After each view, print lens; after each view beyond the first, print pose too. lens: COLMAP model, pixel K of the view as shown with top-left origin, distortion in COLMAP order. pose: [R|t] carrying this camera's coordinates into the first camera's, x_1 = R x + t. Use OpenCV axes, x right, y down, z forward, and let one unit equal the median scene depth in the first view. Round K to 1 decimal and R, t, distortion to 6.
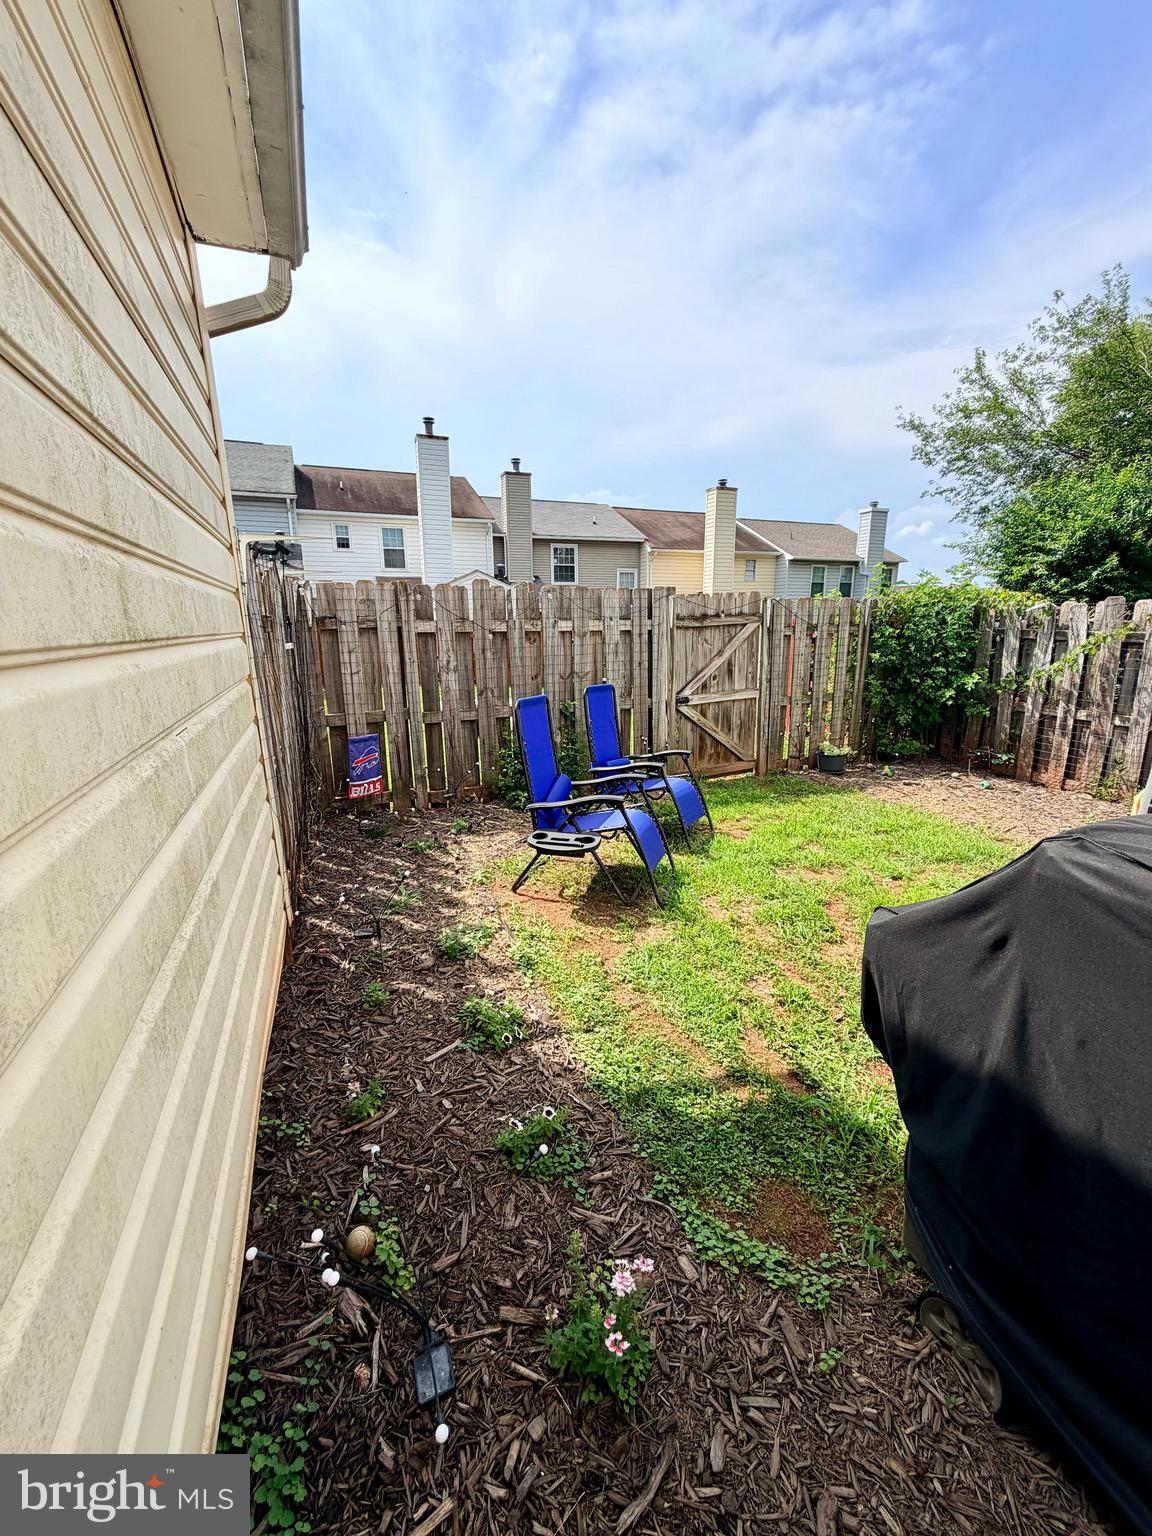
lens RADIAL K [[609.9, 0, 576.0], [0, 609.9, 768.0], [0, 0, 1]] dist [-0.001795, 0.000131]
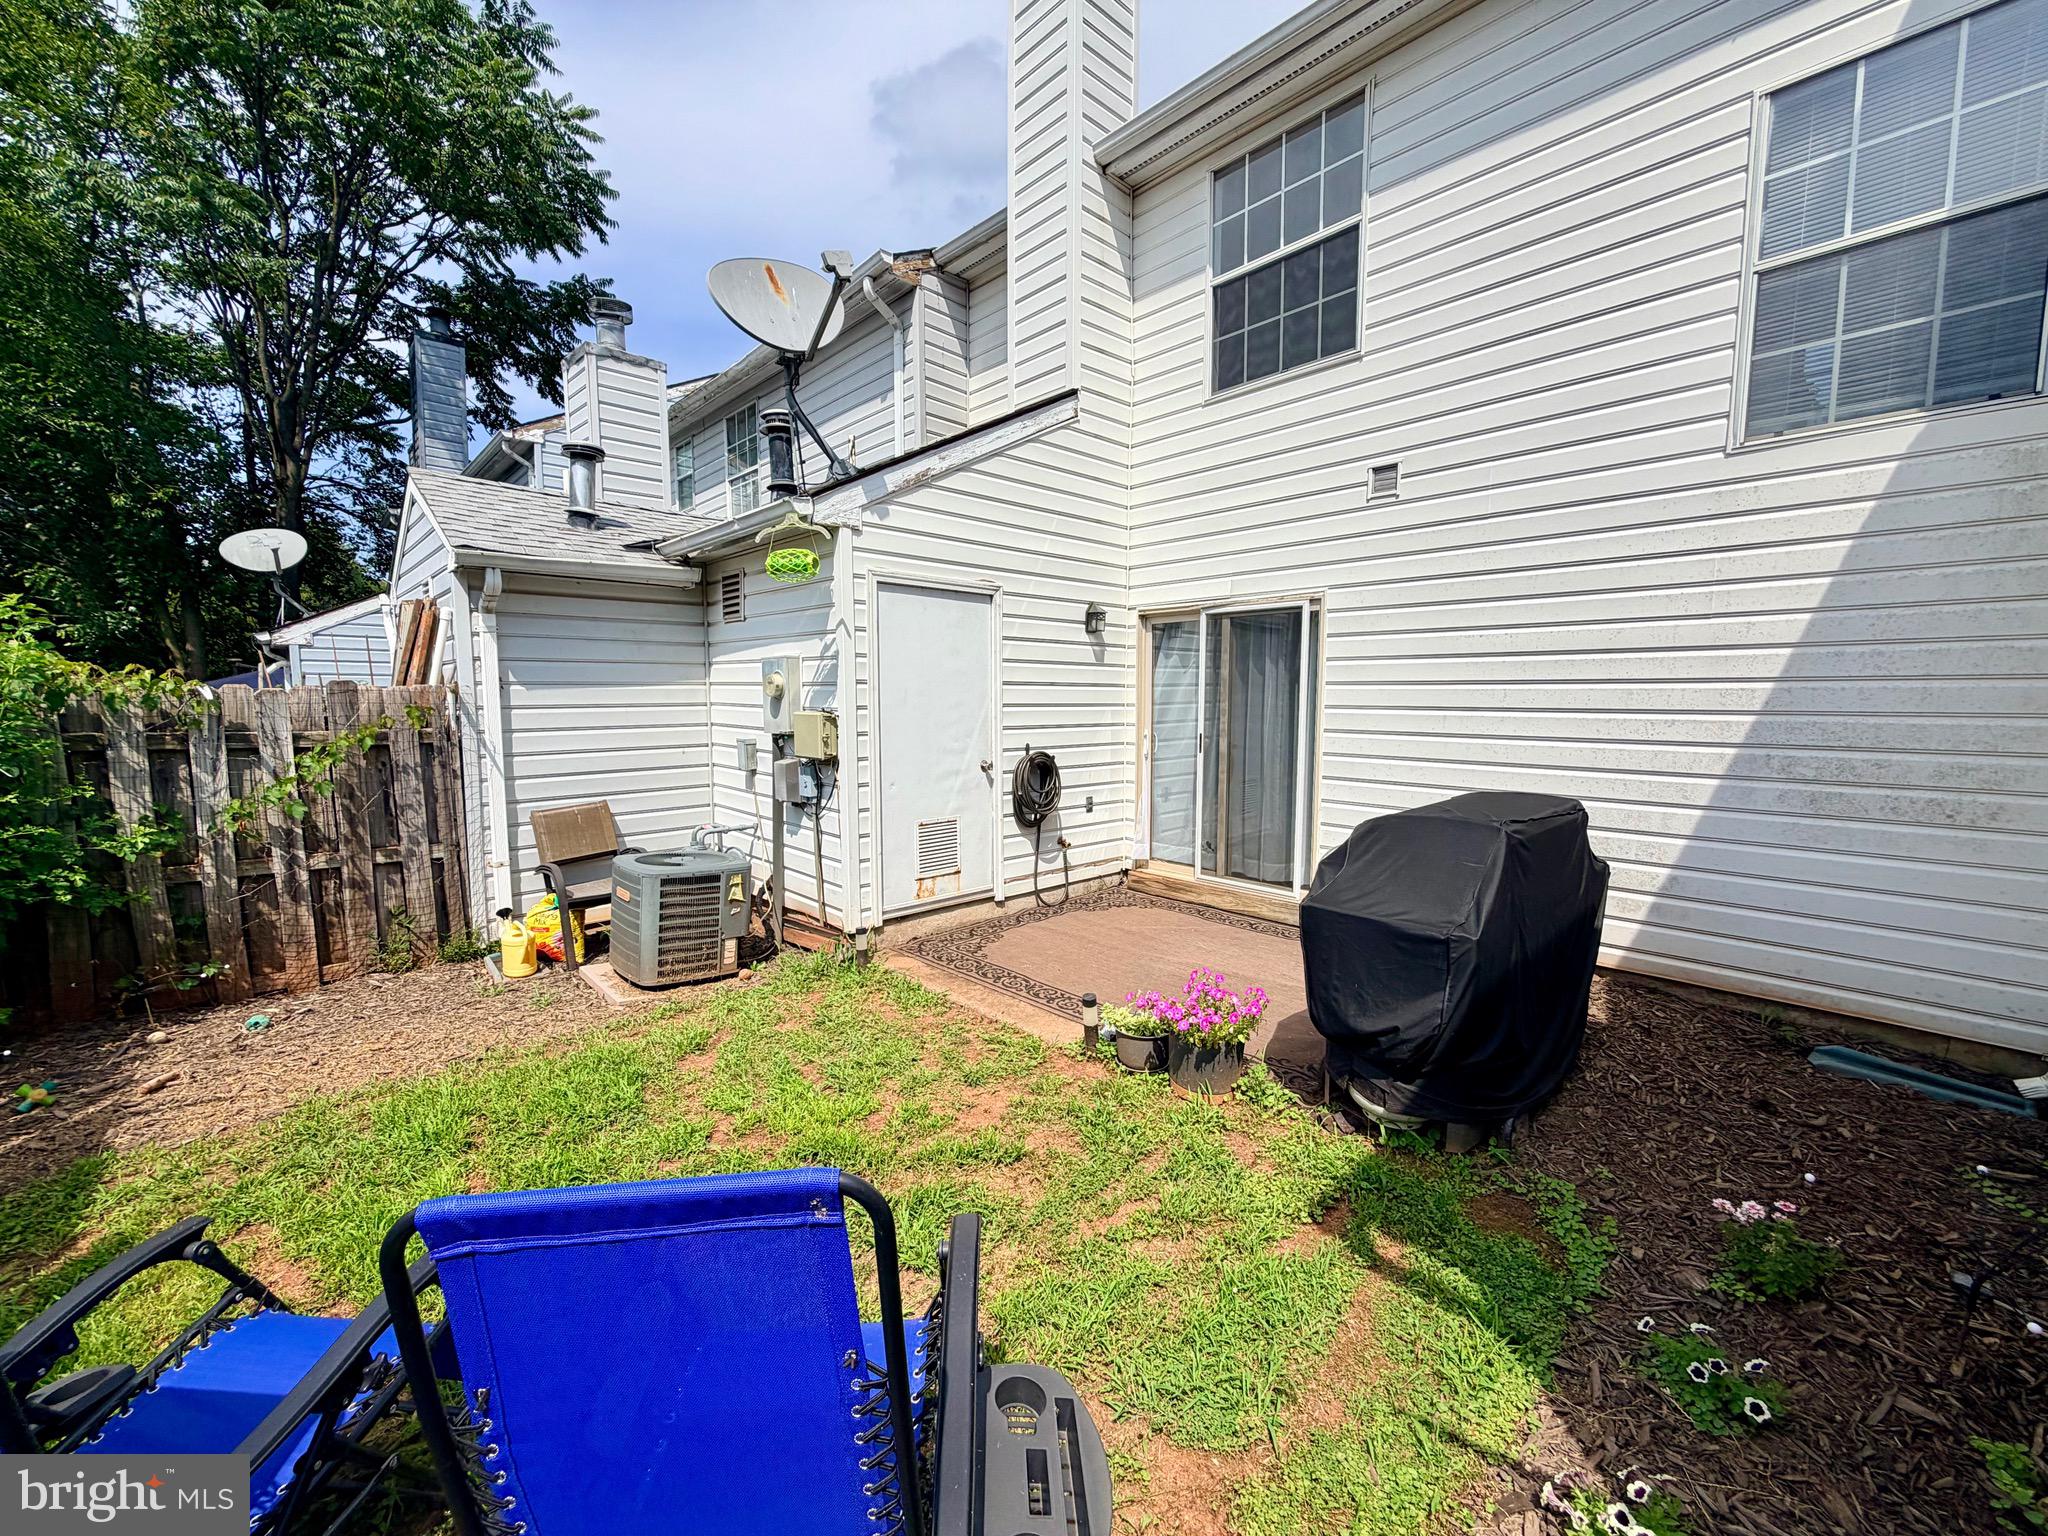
lens RADIAL K [[813.2, 0, 1018.8], [0, 813.2, 773.5], [0, 0, 1]] dist [-0.001795, 0.000131]
pose [[-0.346554, -0.081000, 0.934526, -0.186492], [0.225823, 0.959759, 0.166930, -0.144668], [-0.910442, 0.268888, -0.314317, 0.557862]]
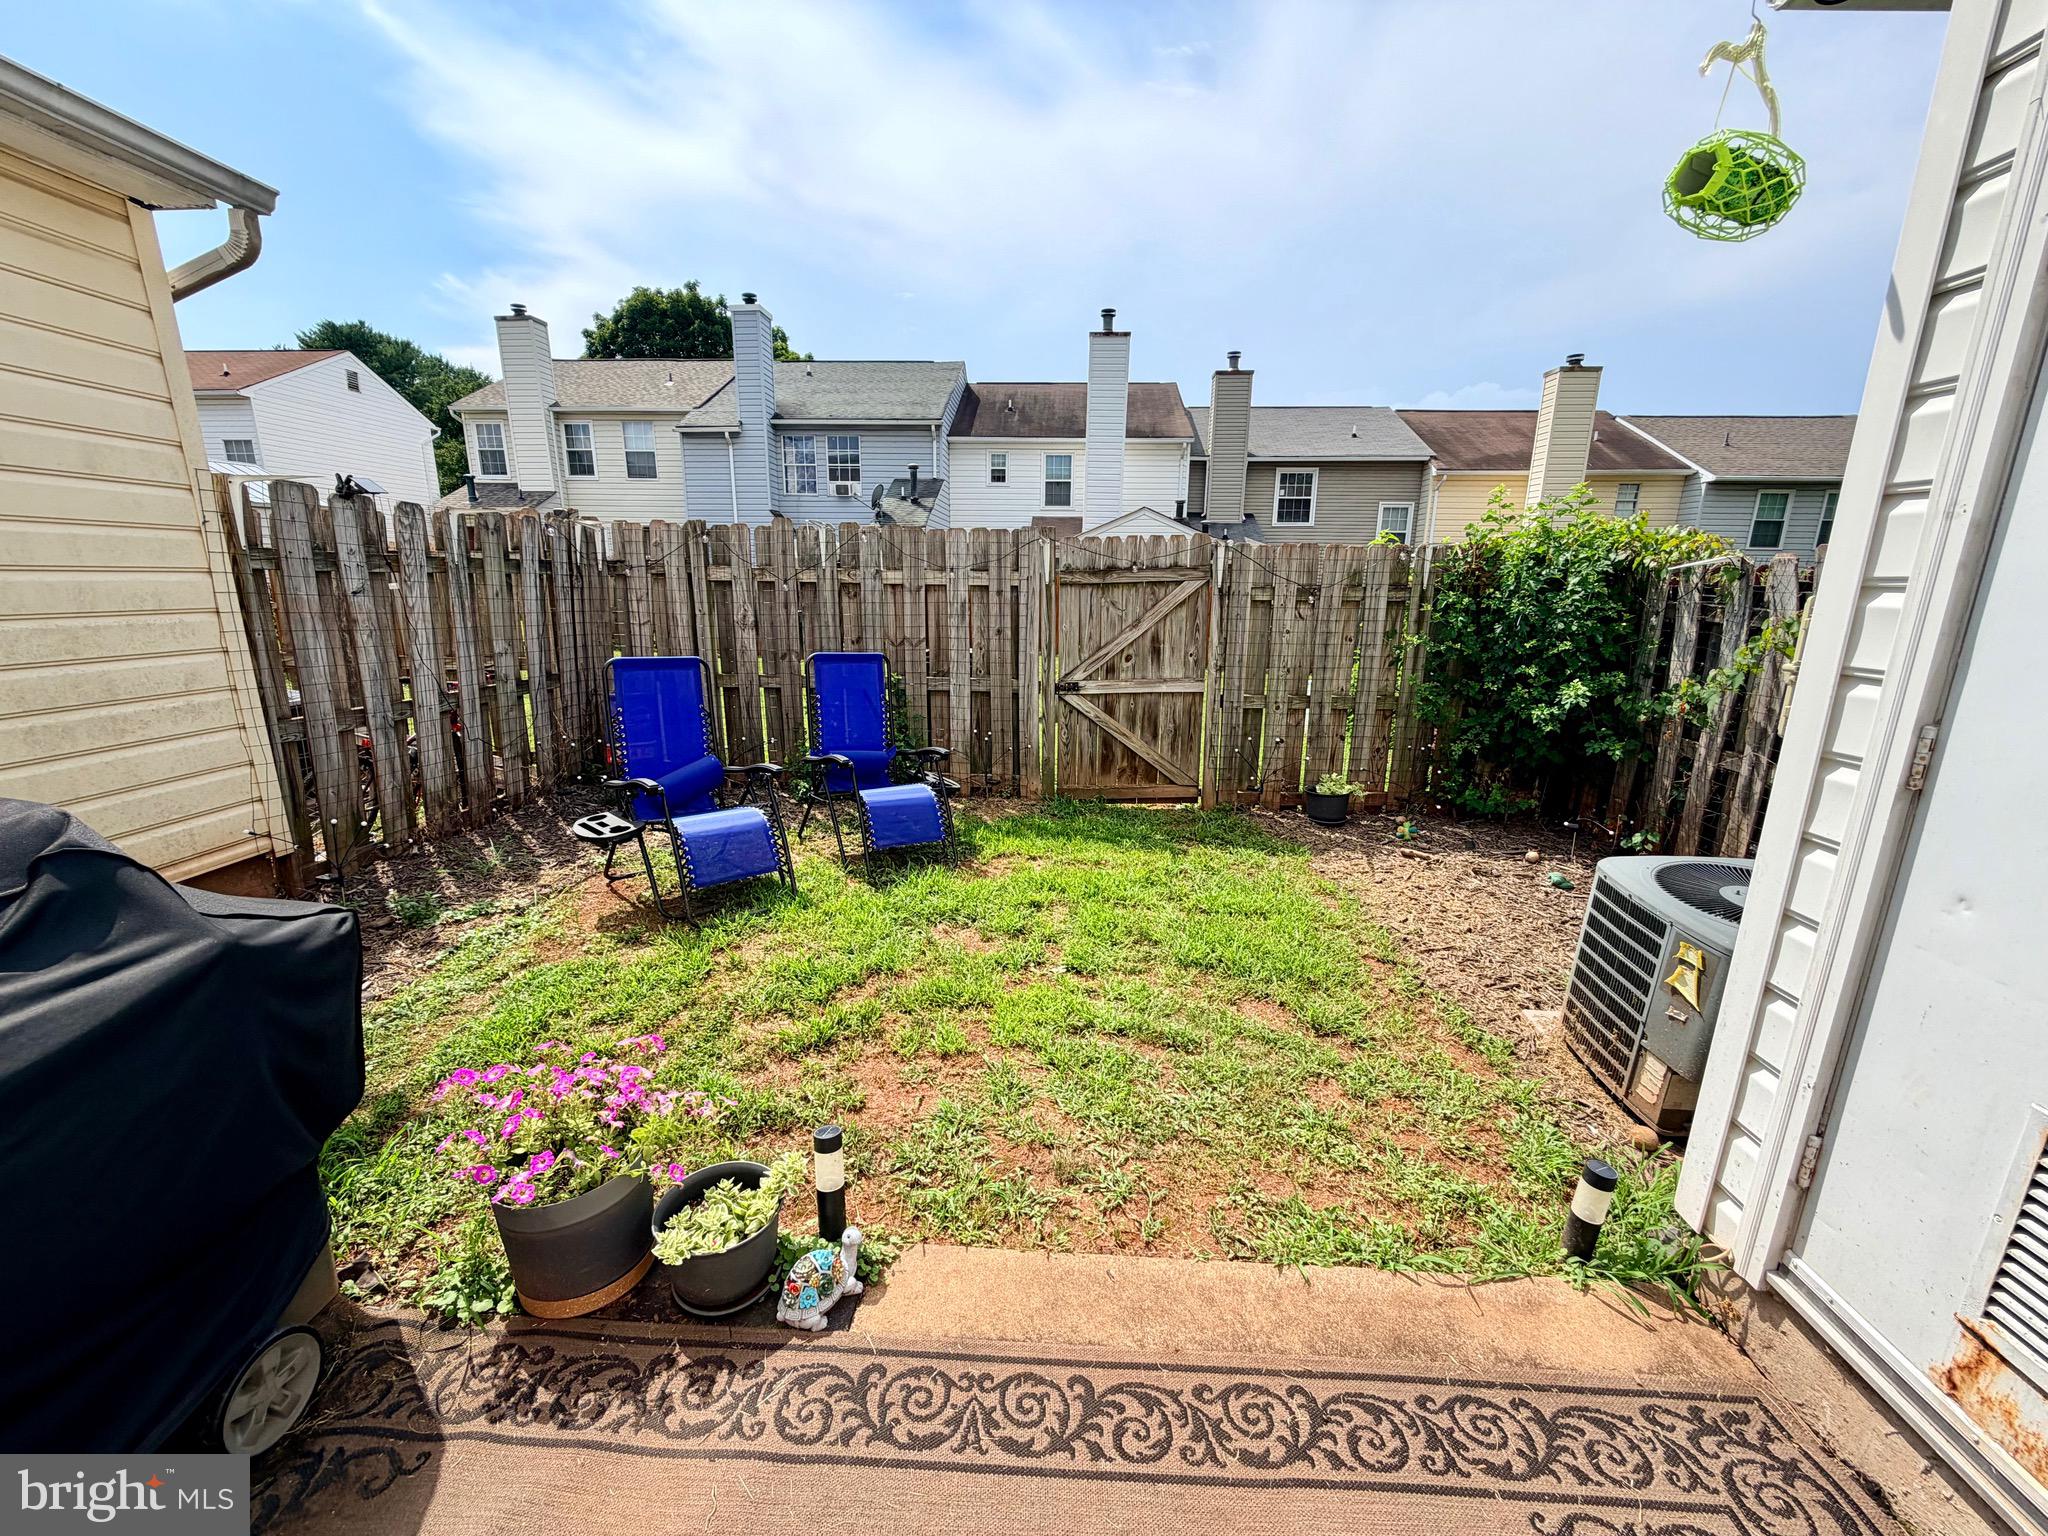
lens RADIAL K [[813.2, 0, 1018.8], [0, 813.2, 773.5], [0, 0, 1]] dist [-0.001795, 0.000131]
pose [[0.902363, 0.122099, -0.413319, 0.515007], [-0.121155, 0.992221, 0.028607, -0.029905], [0.413597, 0.024262, 0.910137, 0.113432]]
